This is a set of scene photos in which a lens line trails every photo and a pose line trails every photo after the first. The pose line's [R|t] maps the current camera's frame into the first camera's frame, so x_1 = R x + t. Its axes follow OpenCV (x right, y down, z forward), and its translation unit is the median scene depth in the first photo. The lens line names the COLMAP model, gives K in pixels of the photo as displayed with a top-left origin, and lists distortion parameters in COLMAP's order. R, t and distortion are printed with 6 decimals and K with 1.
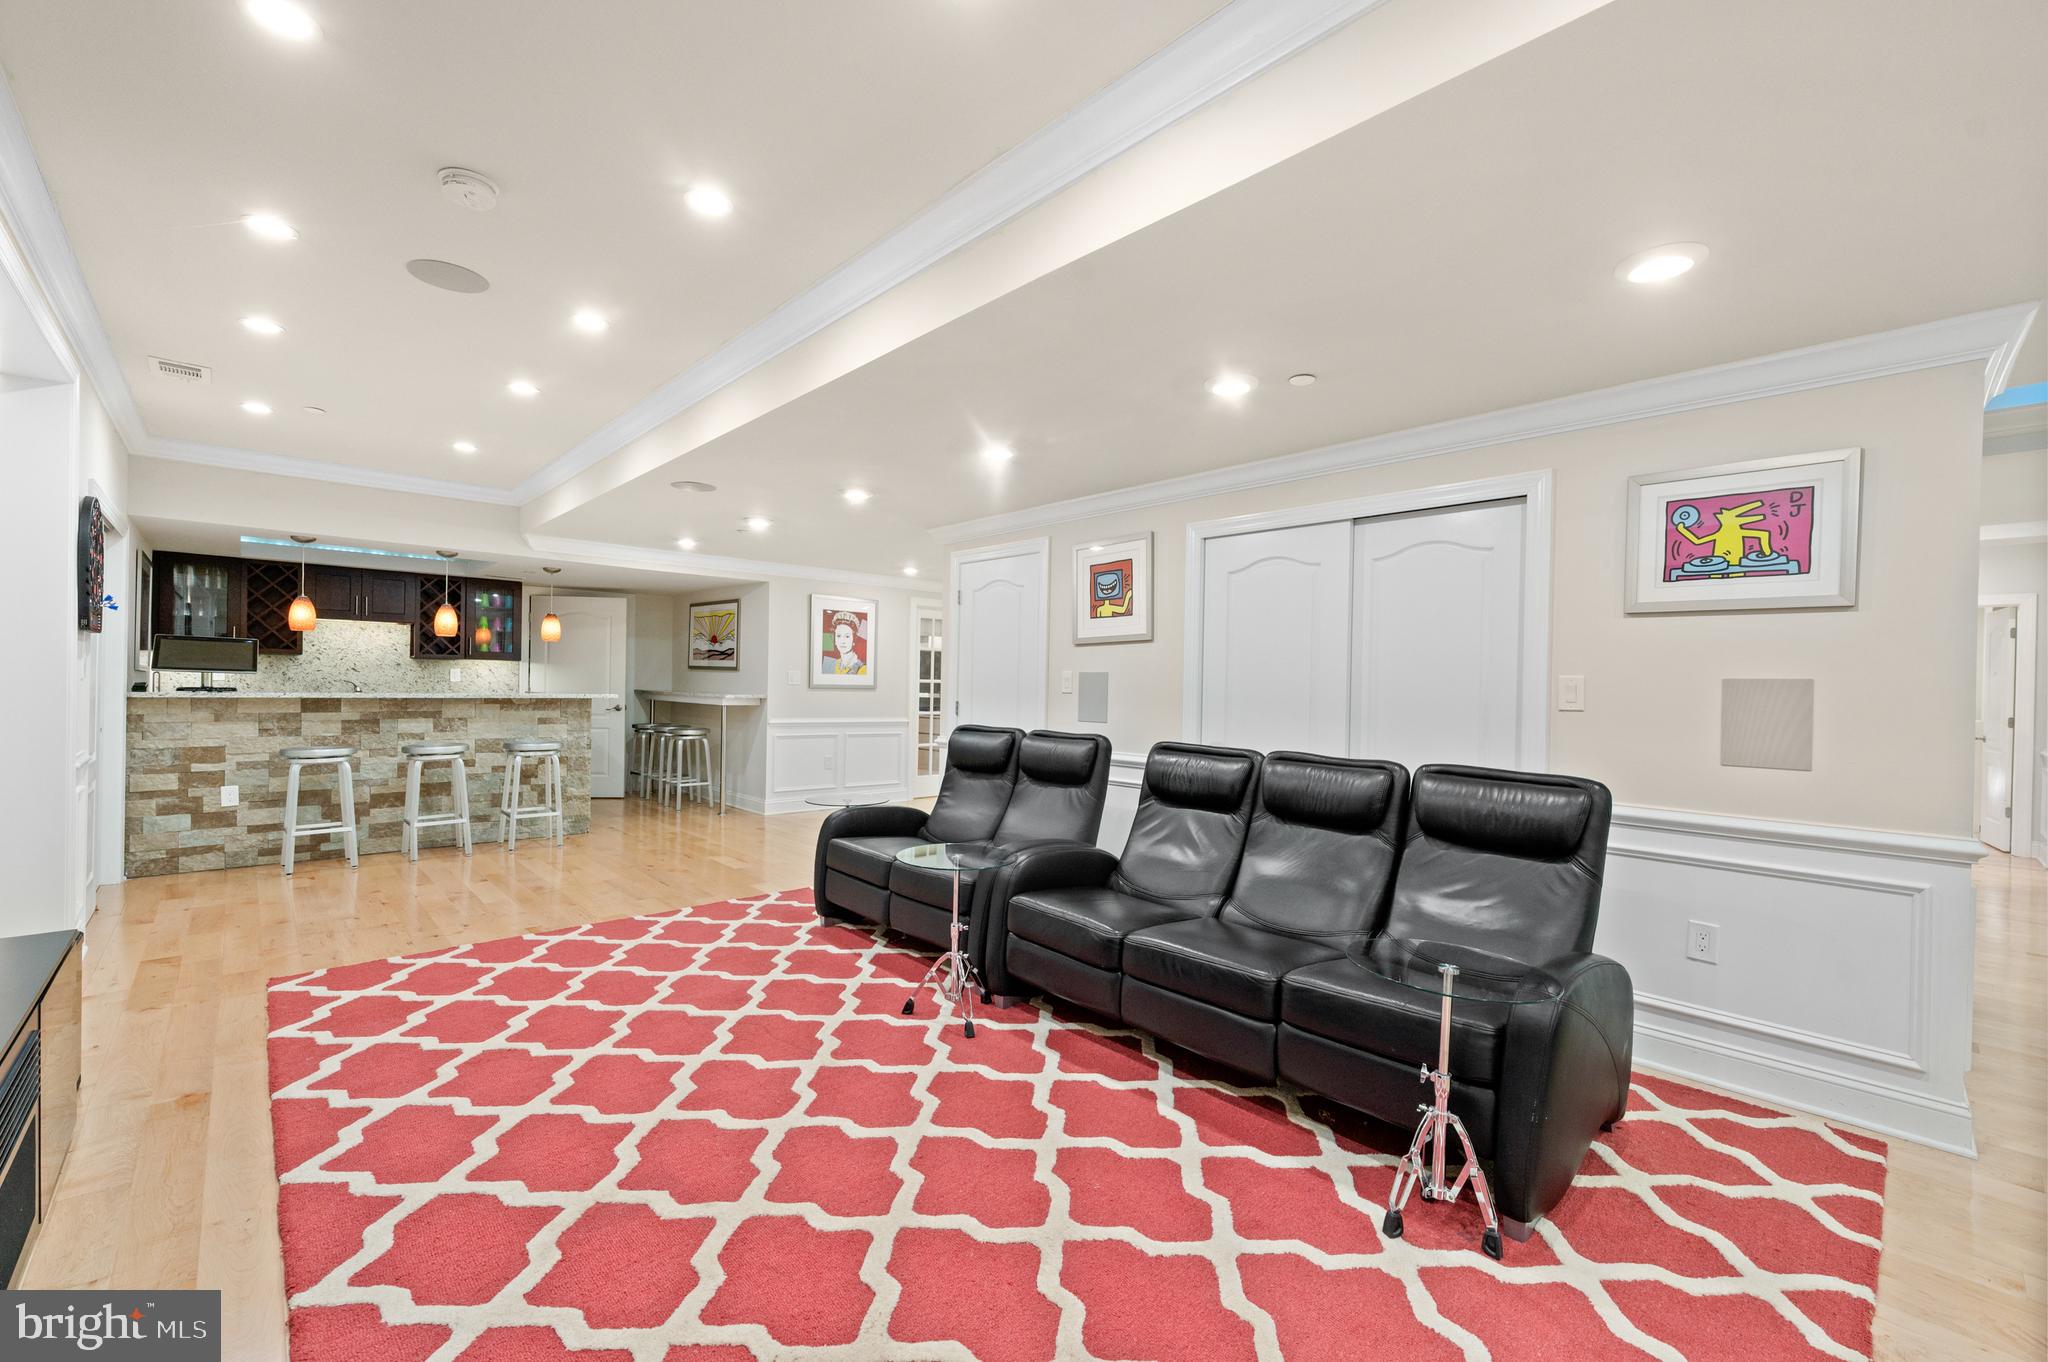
lens RADIAL K [[857.2, 0, 1029.4], [0, 857.2, 680.3], [0, 0, 1]] dist [-0.000901, 0.000068]
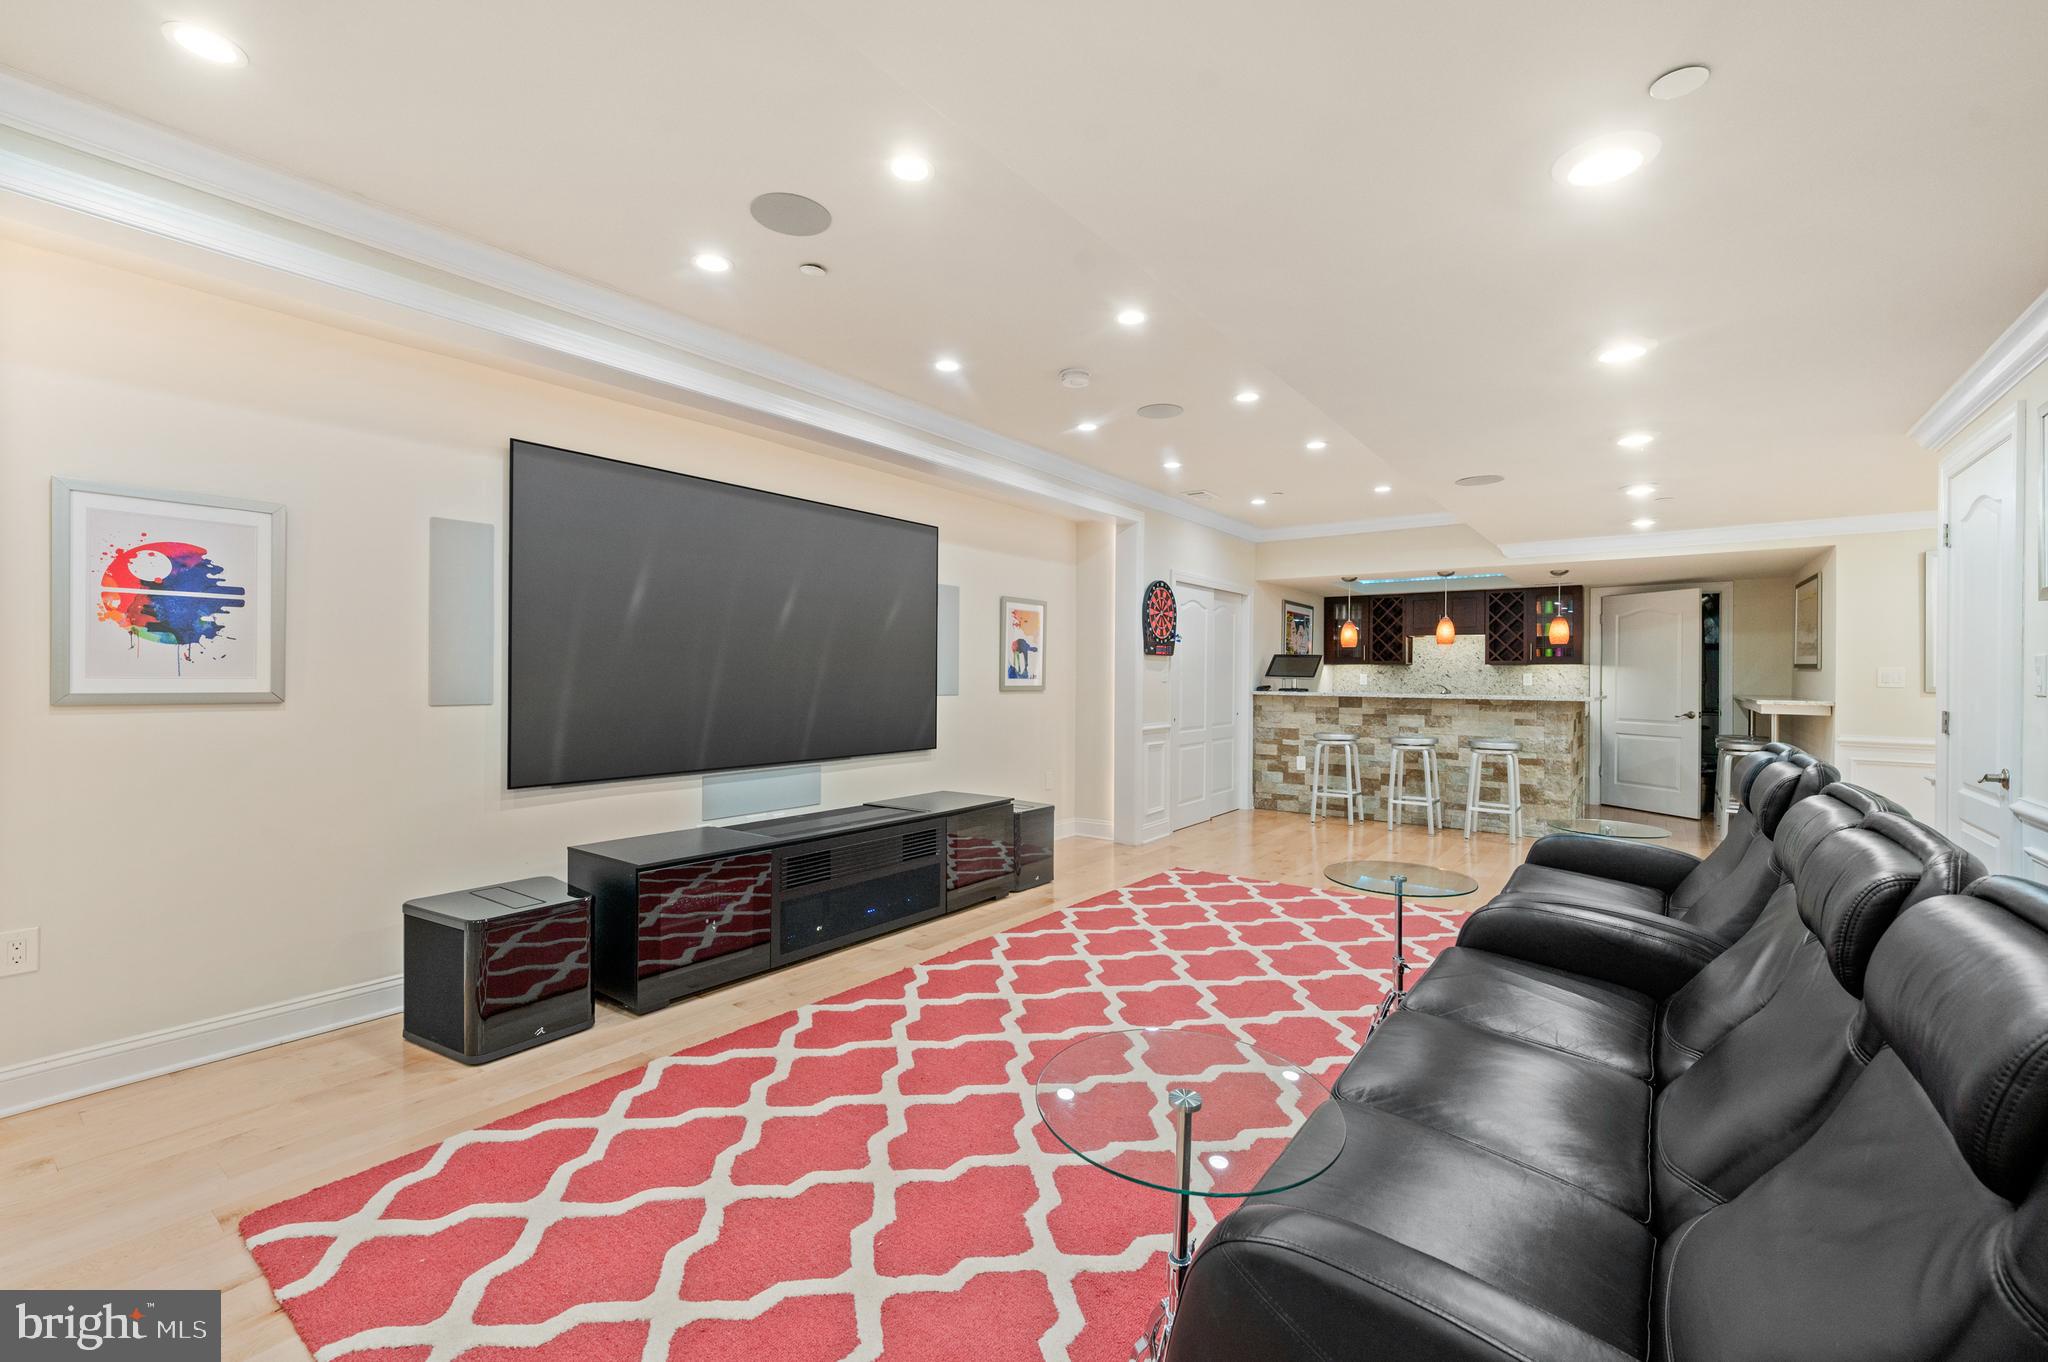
lens RADIAL K [[857.2, 0, 1021.7], [0, 857.2, 676.4], [0, 0, 1]] dist [-0.000901, 0.000068]
pose [[0.157701, -0.014922, -0.987374, 0.431885], [0.000110, 0.999886, -0.015094, 0.009477], [0.987487, 0.002272, 0.157685, 0.300488]]
